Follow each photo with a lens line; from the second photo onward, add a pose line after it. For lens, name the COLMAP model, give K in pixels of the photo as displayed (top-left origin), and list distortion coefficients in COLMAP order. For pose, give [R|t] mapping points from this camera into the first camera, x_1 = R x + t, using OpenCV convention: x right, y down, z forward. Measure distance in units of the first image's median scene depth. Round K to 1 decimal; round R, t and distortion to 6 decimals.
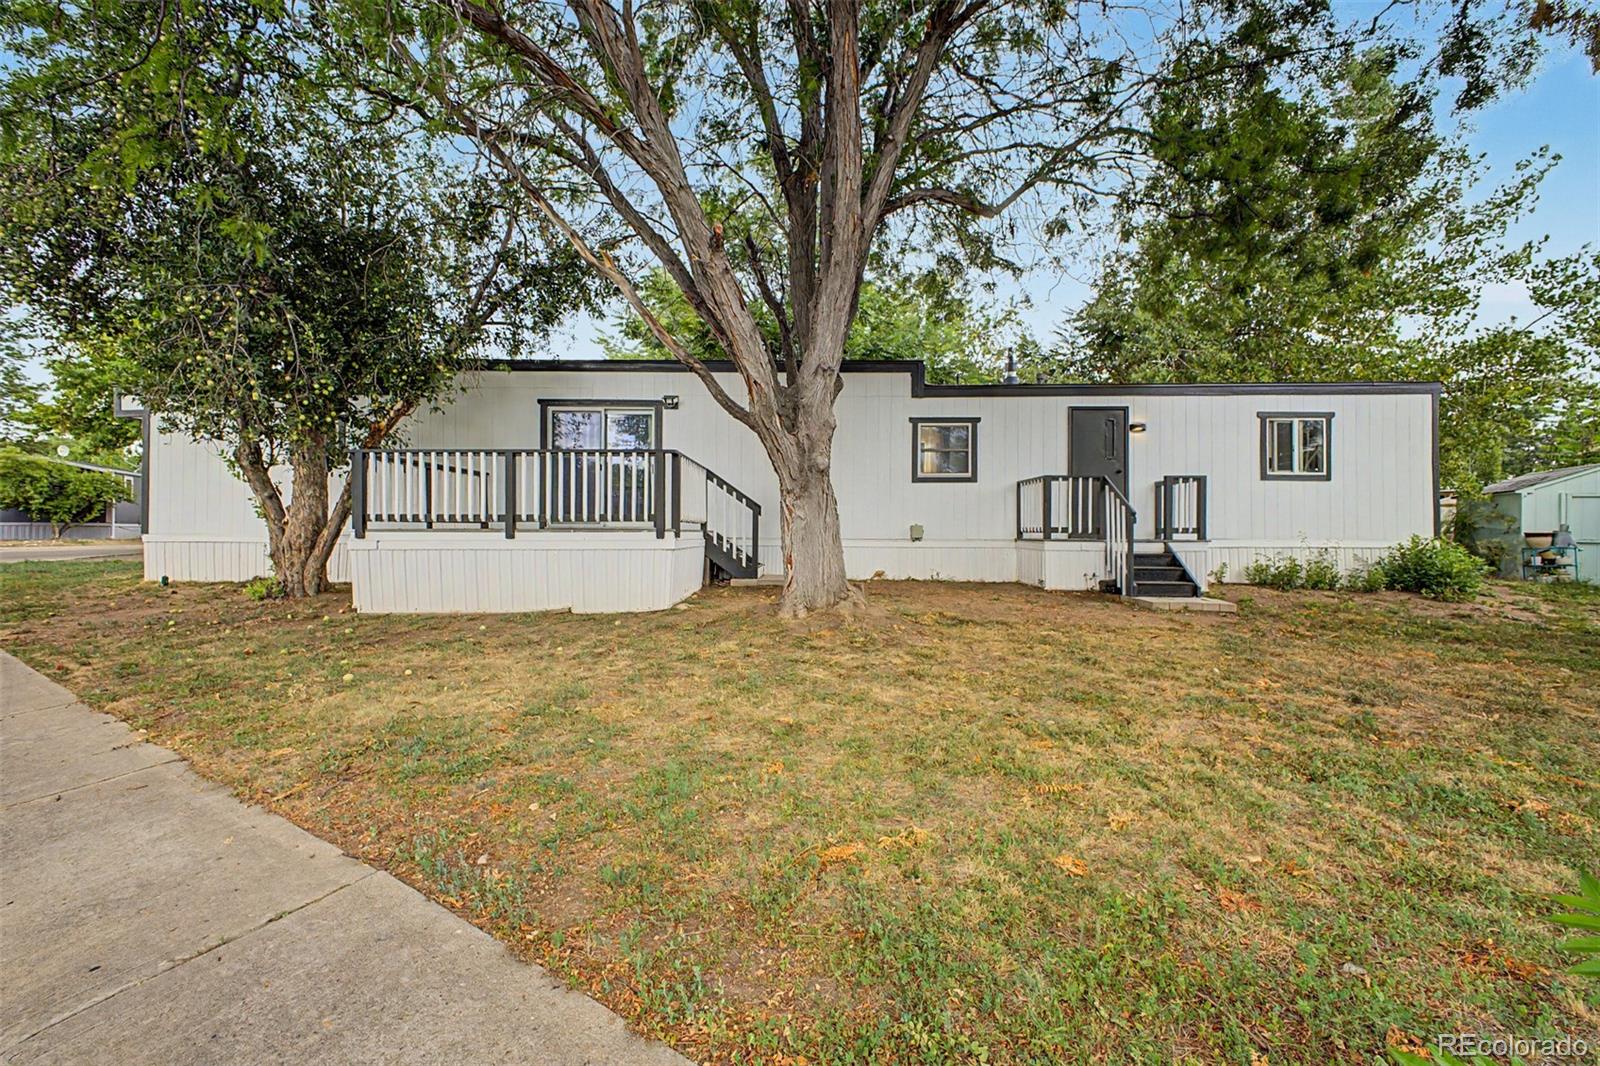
lens RADIAL K [[658.1, 0, 800.0], [0, 658.1, 533.0], [0, 0, 1]] dist [0.010462, -0.000095]
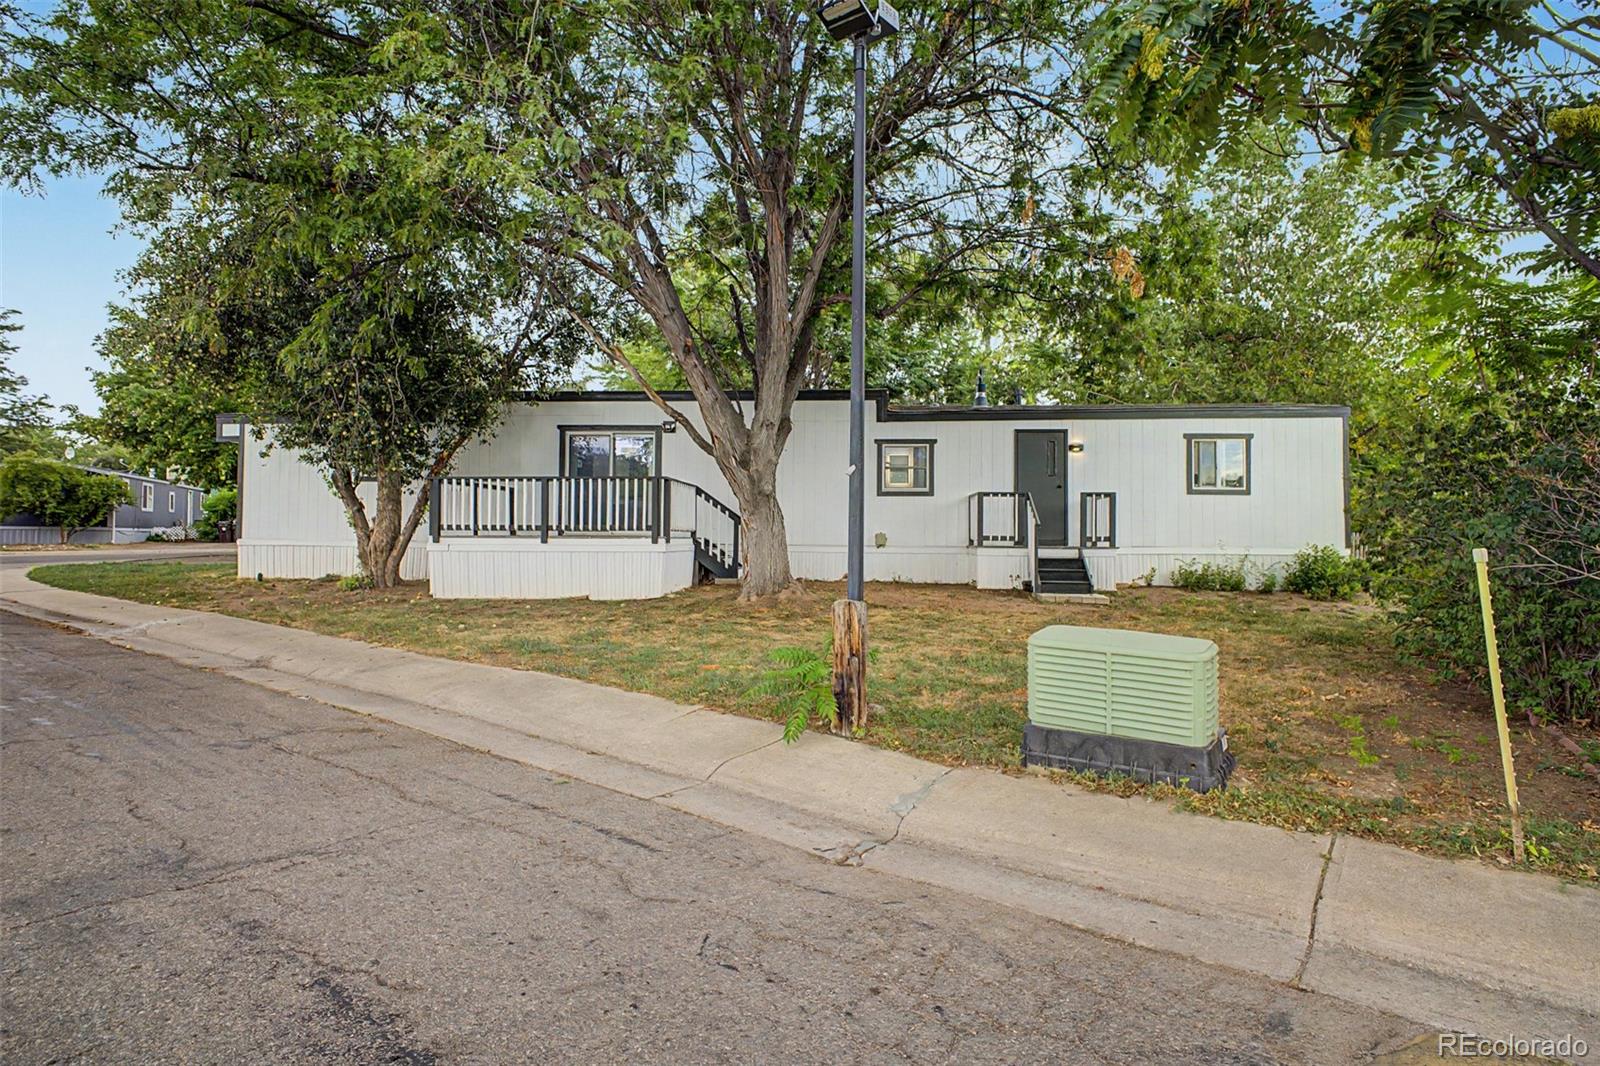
lens RADIAL K [[903.7, 0, 800.0], [0, 903.7, 533.0], [0, 0, 1]] dist [-0.002526, 0.000129]
pose [[0.996805, 0.003122, -0.079808, 0.183430], [-0.003787, 0.999959, -0.008183, 0.000700], [0.079779, 0.008459, 0.996777, -0.644987]]
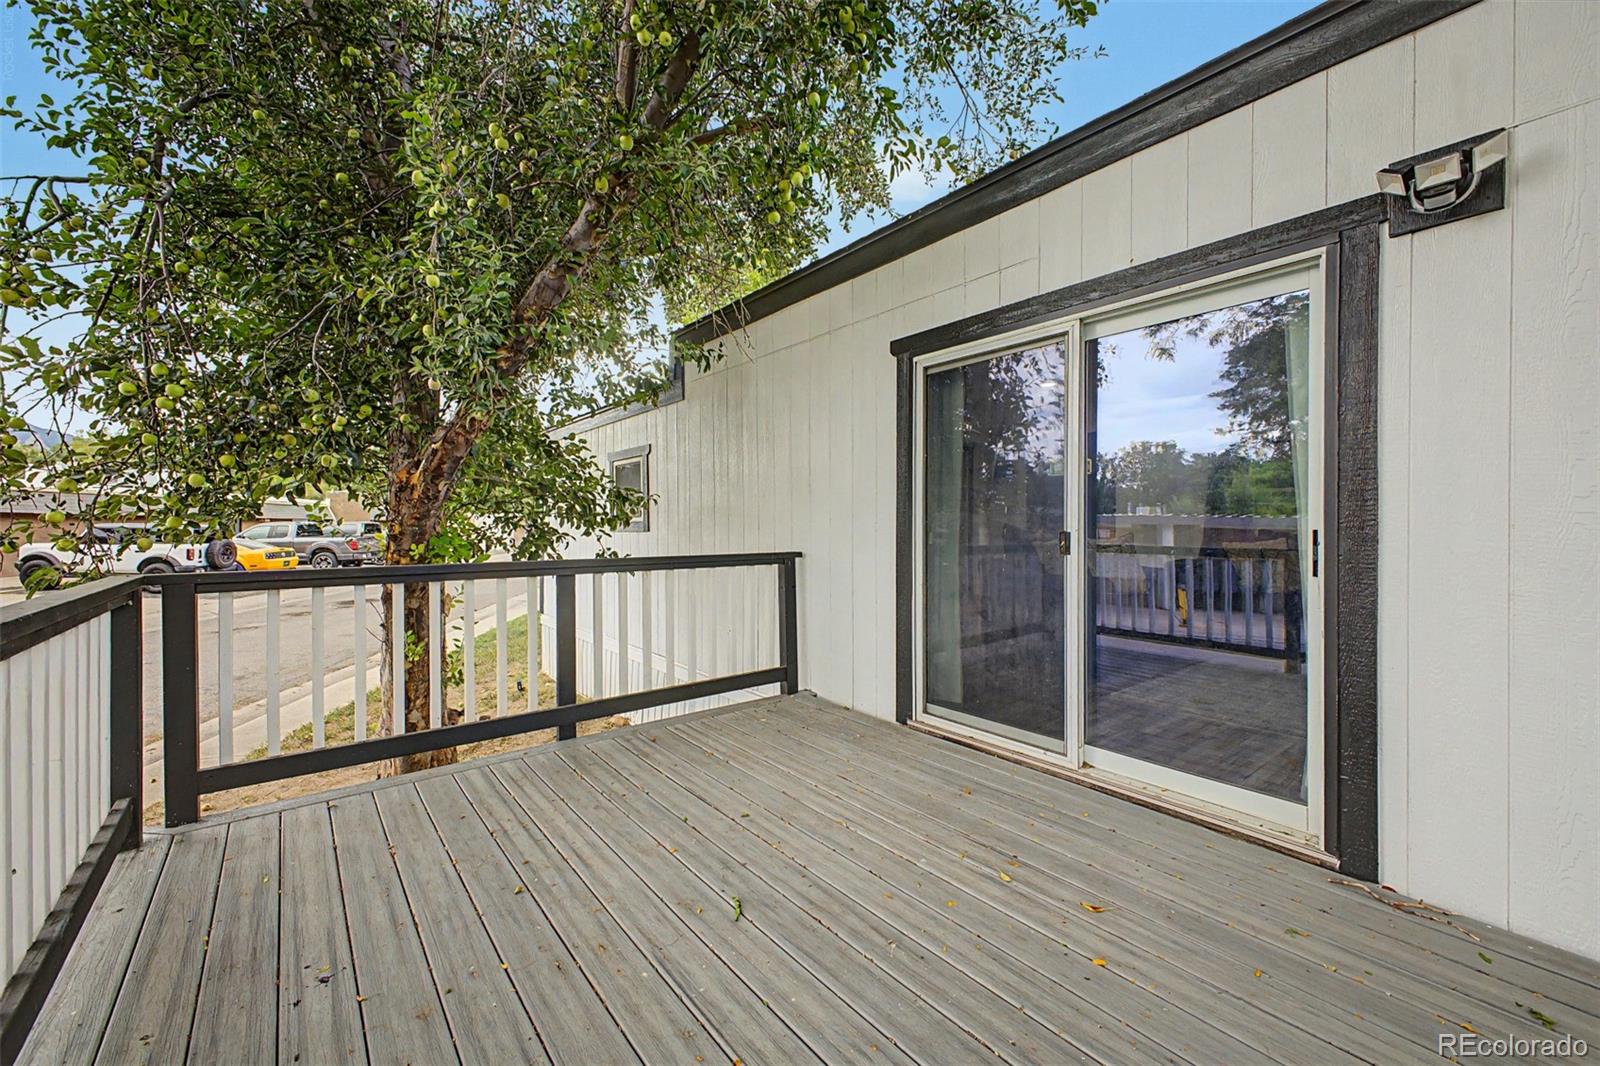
lens RADIAL K [[658.1, 0, 800.0], [0, 658.1, 533.0], [0, 0, 1]] dist [0.010462, -0.000095]
pose [[0.626612, 0.004182, -0.779320, -0.187984], [-0.004528, 0.999988, 0.001725, -0.120364], [0.779318, 0.002447, 0.626624, 0.858090]]
